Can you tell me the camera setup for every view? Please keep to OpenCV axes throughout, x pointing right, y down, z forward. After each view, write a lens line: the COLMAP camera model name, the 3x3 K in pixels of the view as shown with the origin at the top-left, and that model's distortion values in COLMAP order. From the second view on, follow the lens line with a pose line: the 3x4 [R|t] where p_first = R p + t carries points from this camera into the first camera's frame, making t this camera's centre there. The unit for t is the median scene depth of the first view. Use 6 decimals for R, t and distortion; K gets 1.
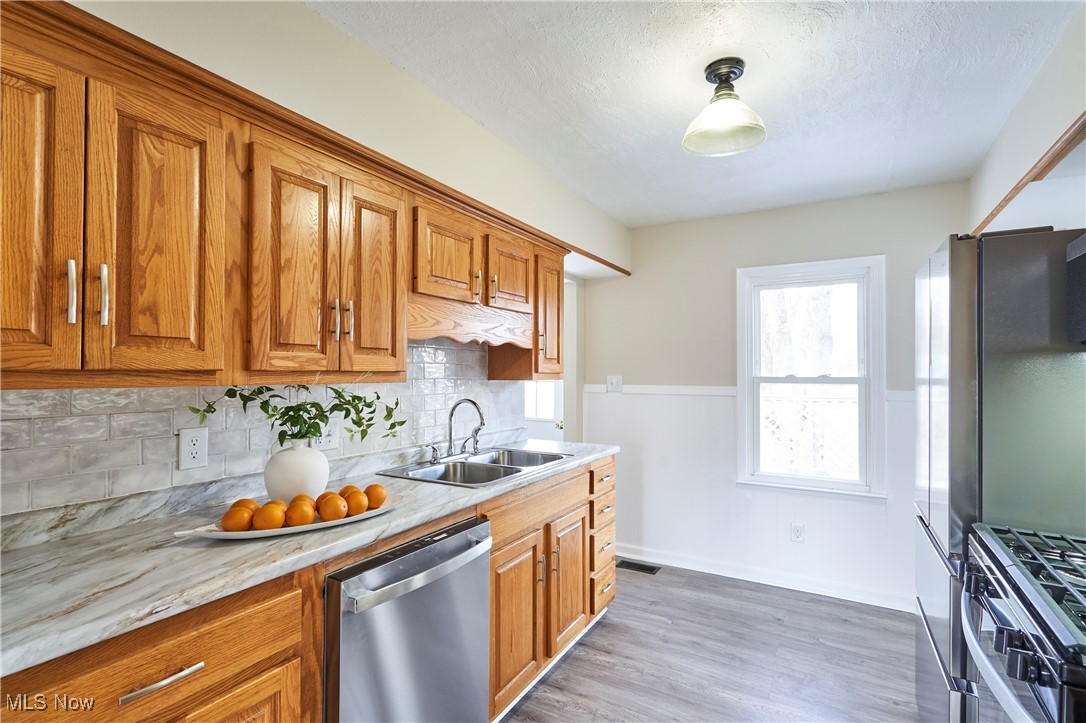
lens RADIAL K [[513.8, 0, 544.7], [0, 513.8, 364.9], [0, 0, 1]] dist [-0.000745, 0.000553]
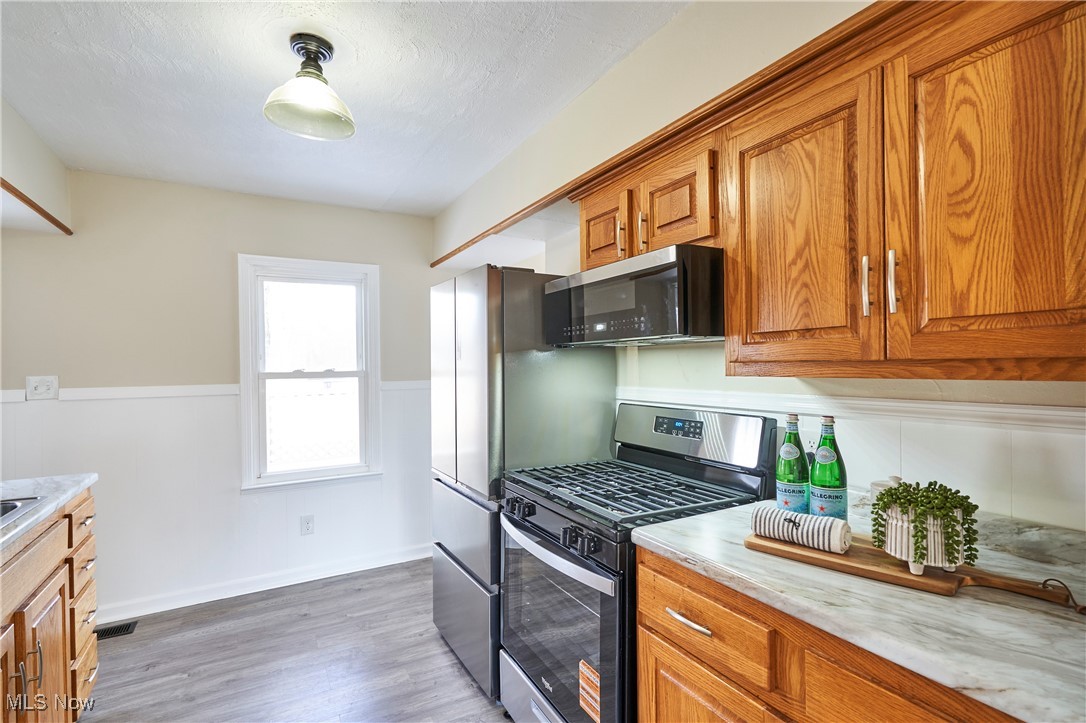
lens RADIAL K [[515.1, 0, 538.1], [0, 515.1, 367.1], [0, 0, 1]] dist [0.019577, -0.000352]
pose [[0.513747, -0.013166, 0.857841, -0.165466], [0.002539, 0.999901, 0.013826, 0.001399], [-0.857938, -0.004925, 0.513730, 0.092884]]
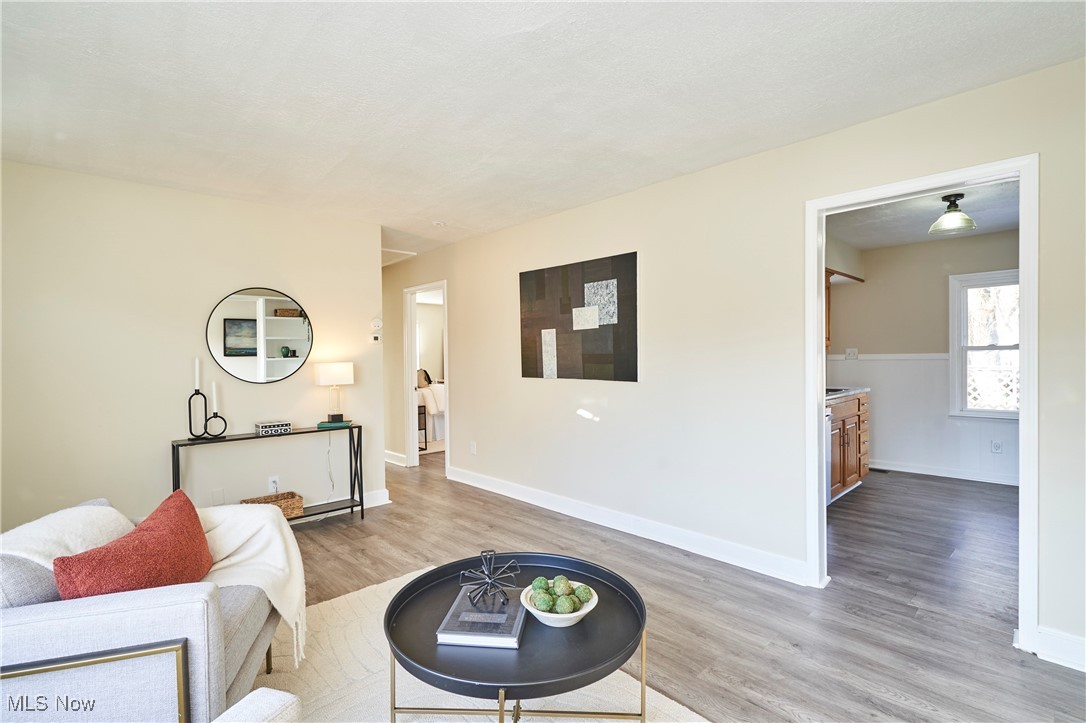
lens RADIAL K [[503.1, 0, 543.0], [0, 503.1, 361.5], [0, 0, 1]] dist [0.003972, 0.000665]
pose [[0.959987, -0.012637, -0.279760, -0.431752], [0.020146, 0.999509, 0.023983, 0.008395], [0.279320, -0.028659, 0.959770, -0.918161]]
